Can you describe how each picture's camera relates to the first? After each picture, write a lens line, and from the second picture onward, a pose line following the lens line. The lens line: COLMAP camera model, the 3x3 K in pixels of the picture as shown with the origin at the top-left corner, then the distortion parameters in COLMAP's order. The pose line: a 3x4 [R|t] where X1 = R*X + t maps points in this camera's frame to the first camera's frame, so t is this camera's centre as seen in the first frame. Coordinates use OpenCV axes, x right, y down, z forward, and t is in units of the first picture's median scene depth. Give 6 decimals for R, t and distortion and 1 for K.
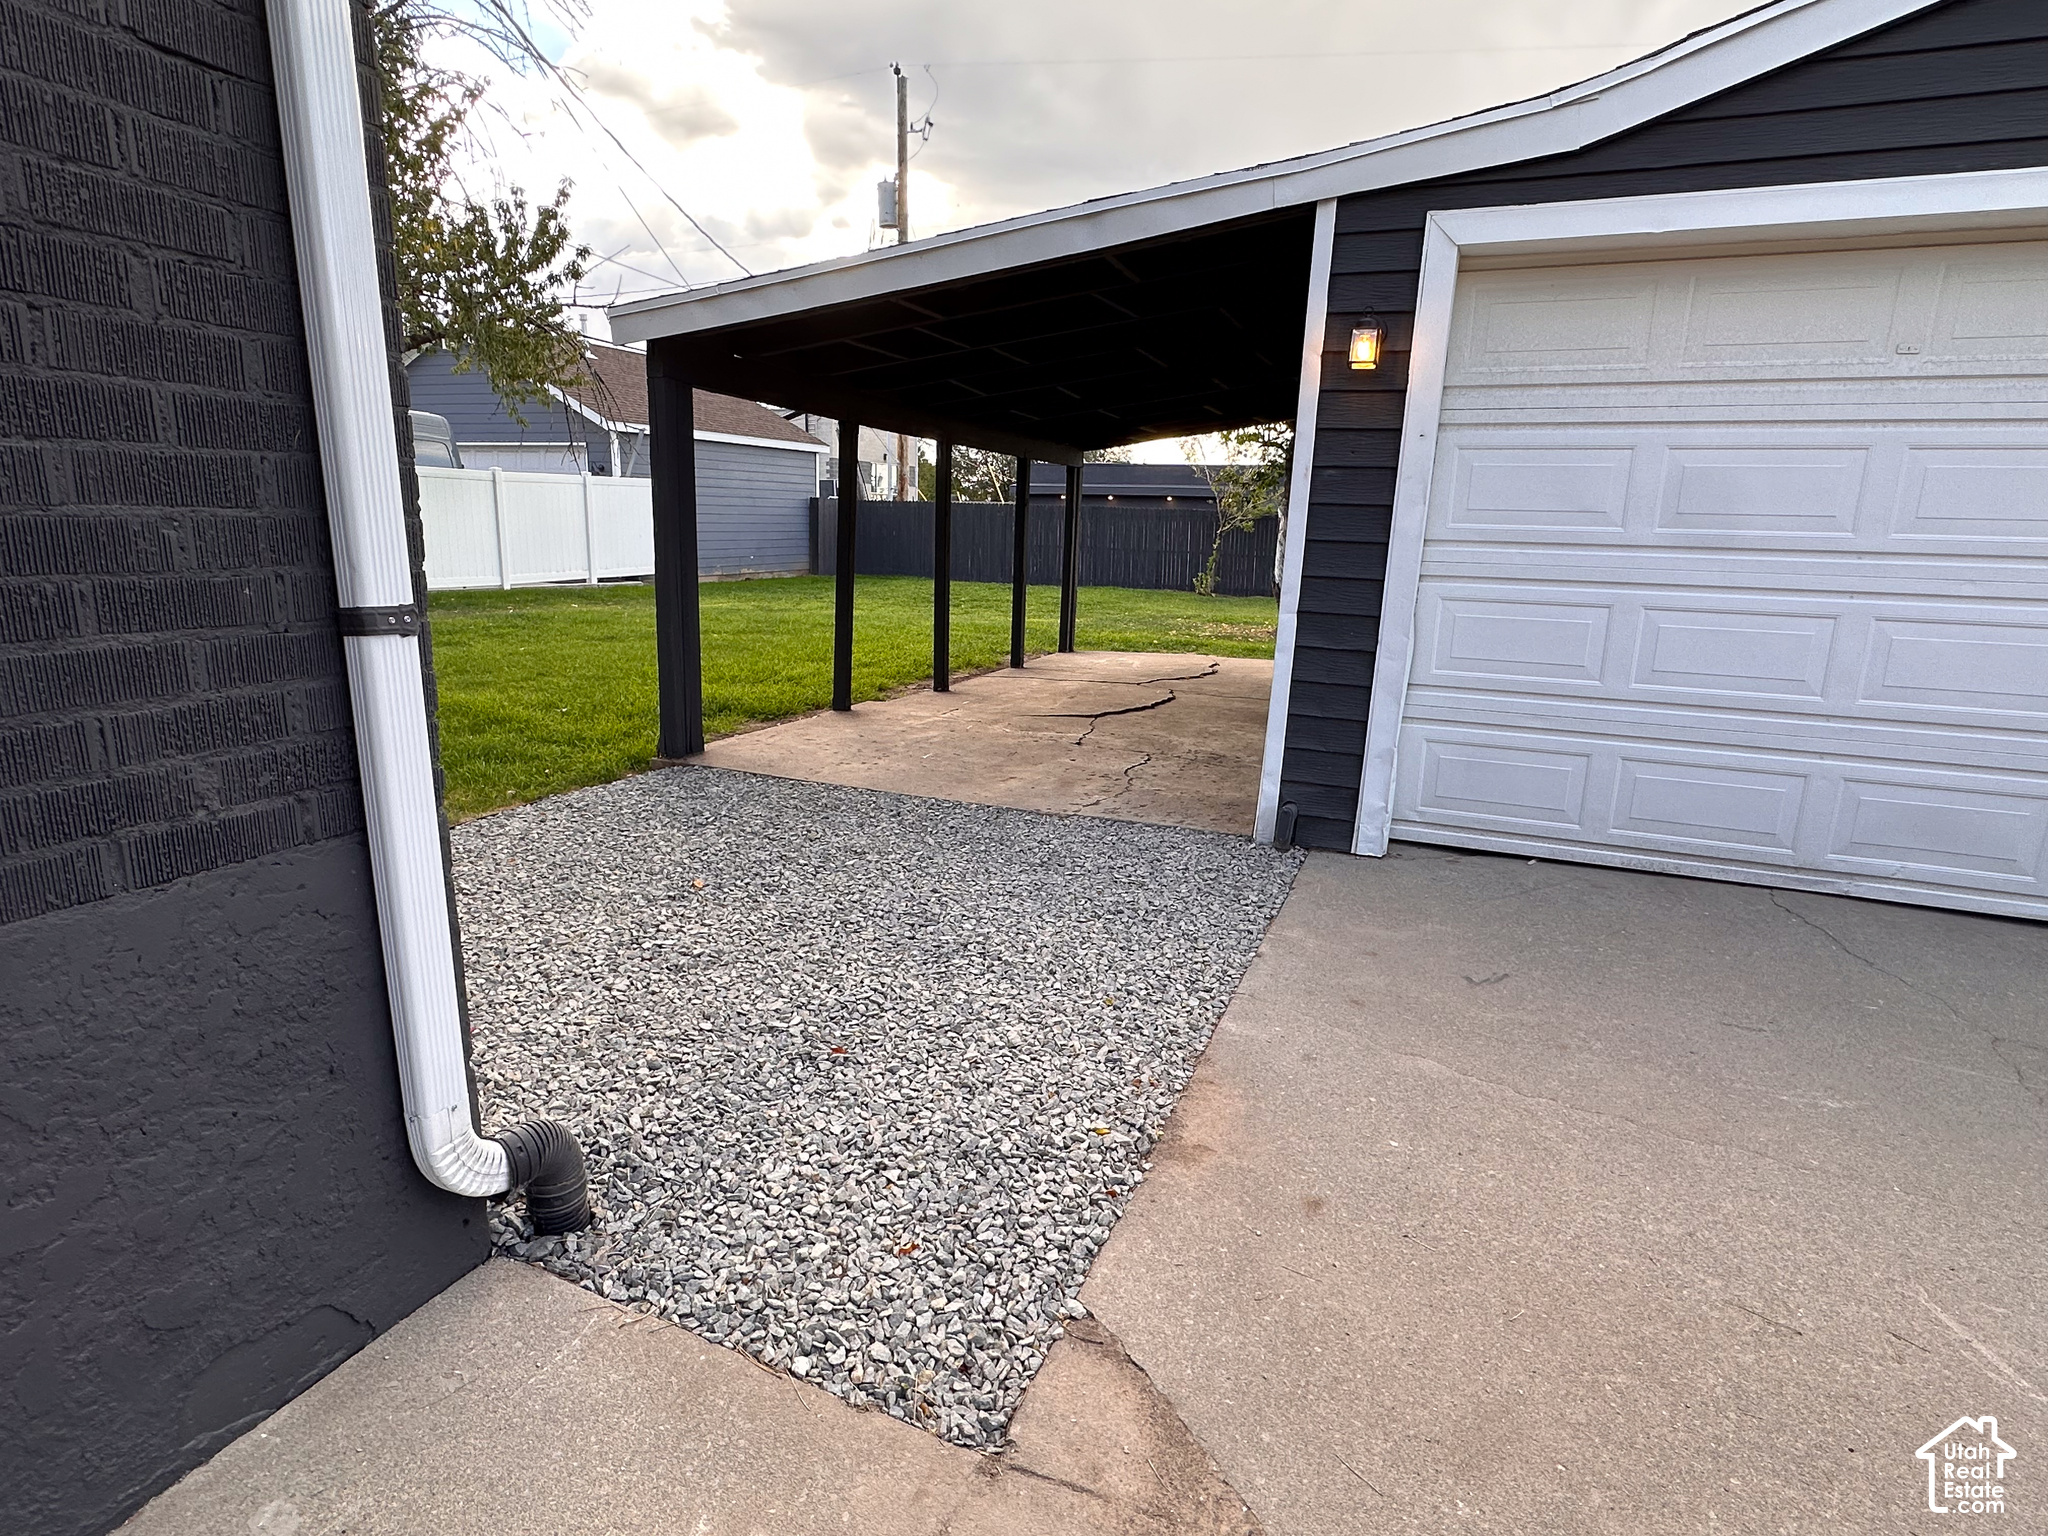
lens RADIAL K [[1080.2, 0, 1017.9], [0, 1080.2, 772.7], [0, 0, 1]] dist [-0.000265, 0.000041]
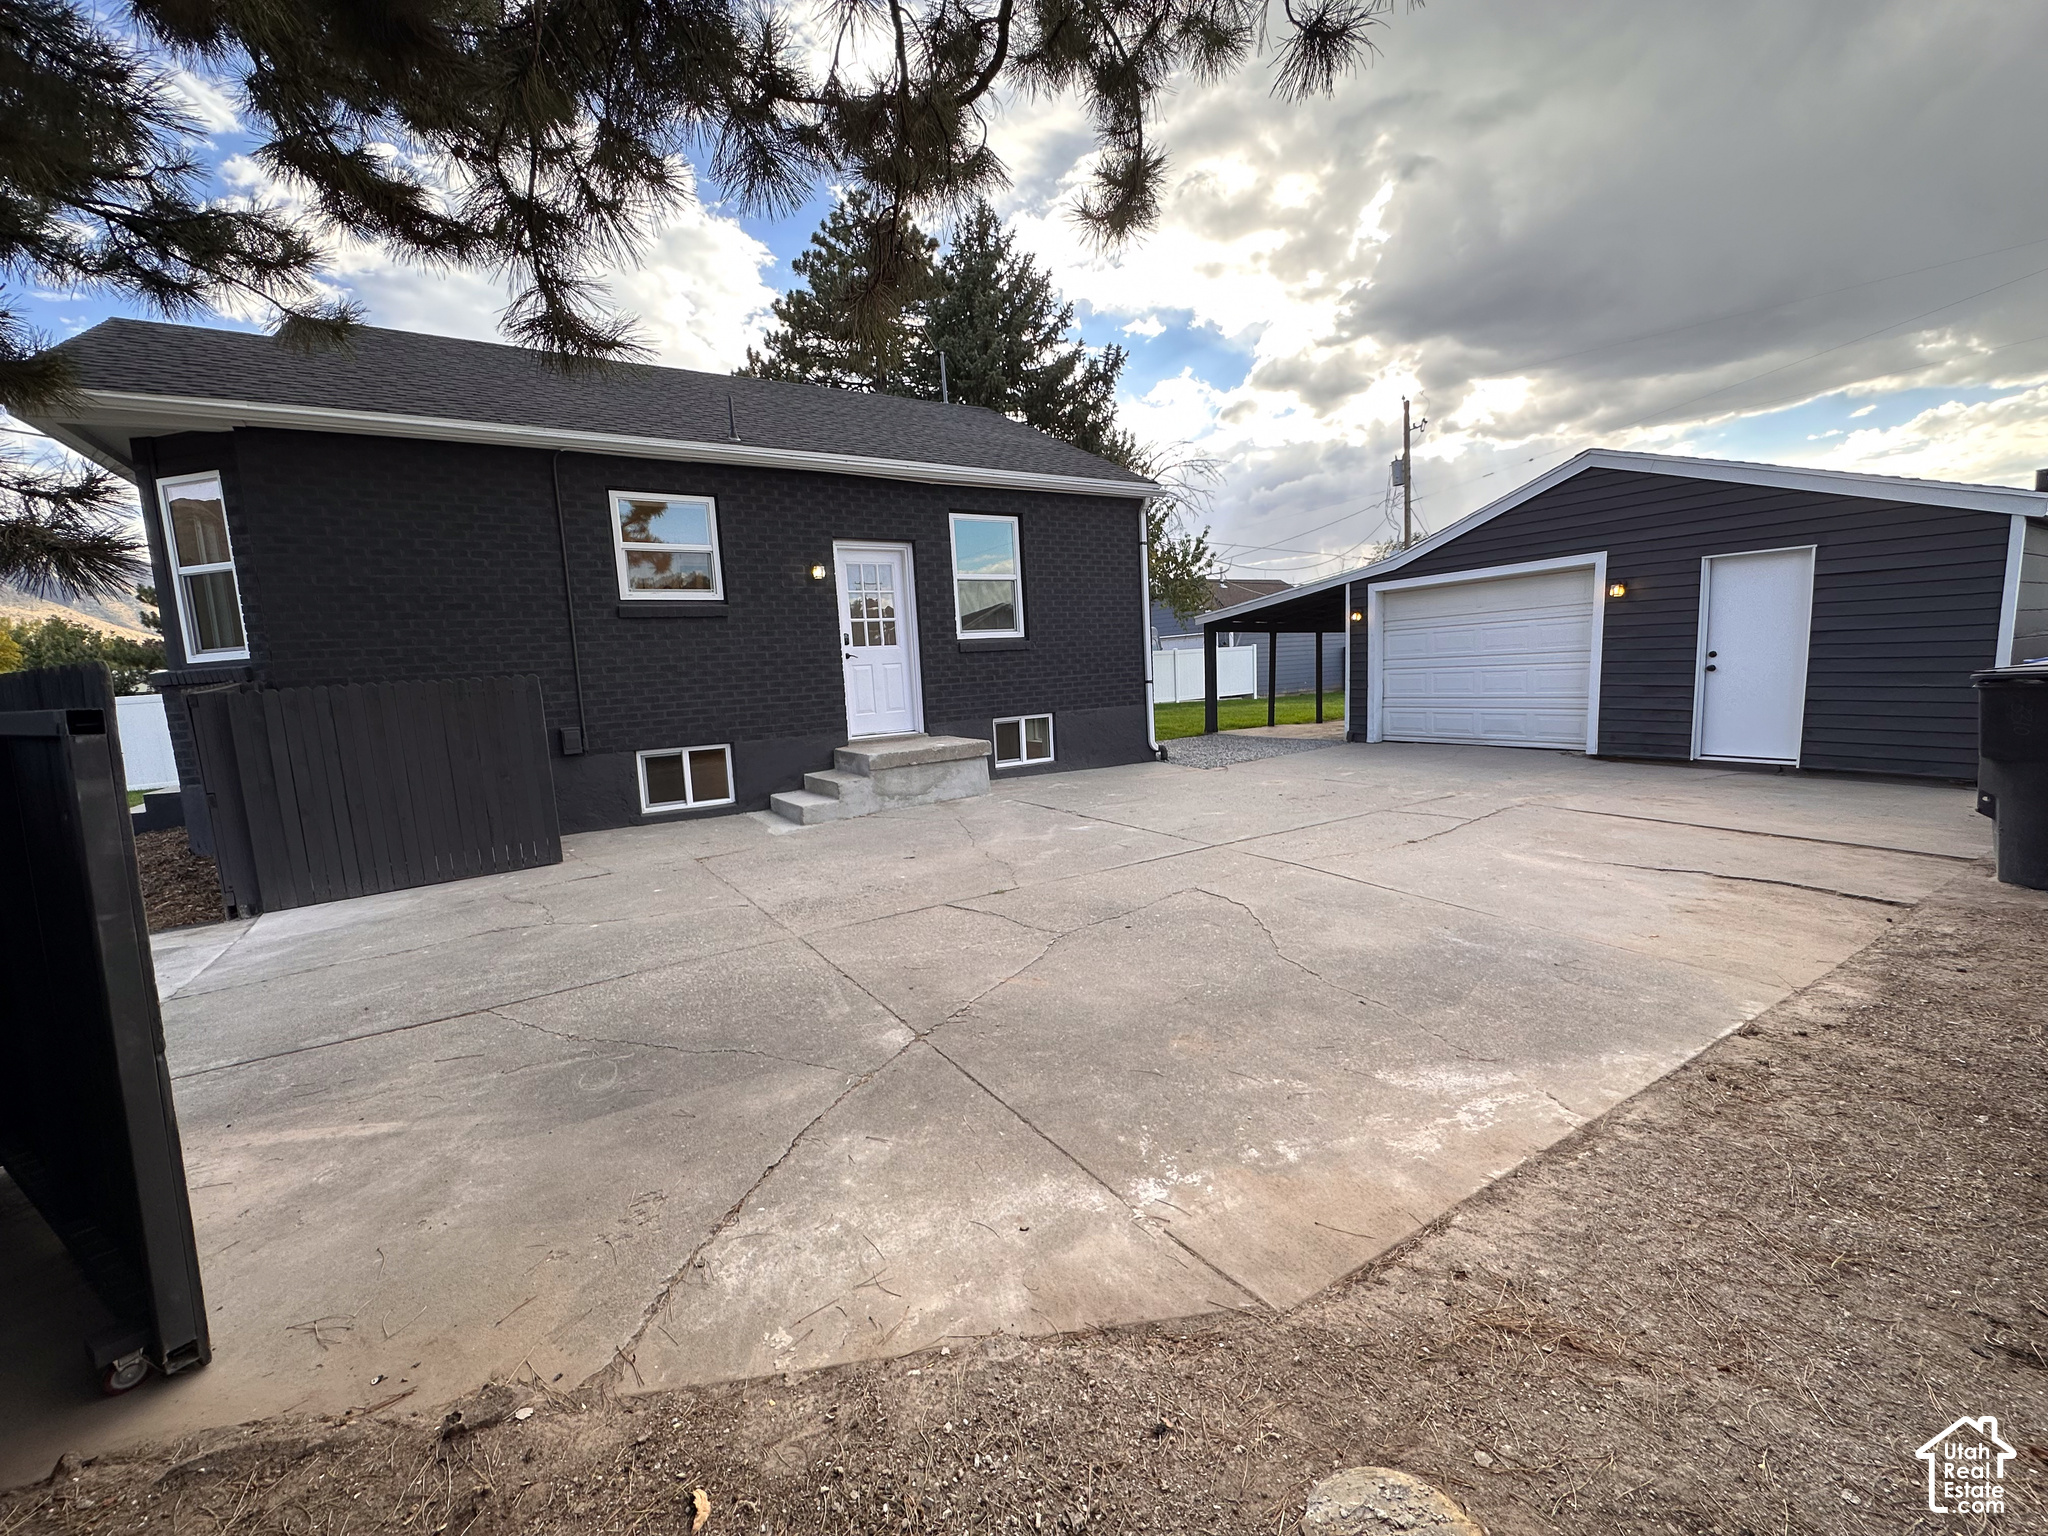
lens RADIAL K [[818.7, 0, 1018.4], [0, 818.7, 770.2], [0, 0, 1]] dist [-0.000099, -0.000011]
pose [[0.801745, 0.004675, -0.597649, 1.035242], [-0.064842, 0.994747, -0.079204, 0.472428], [0.594139, 0.102255, 0.797836, -1.983298]]
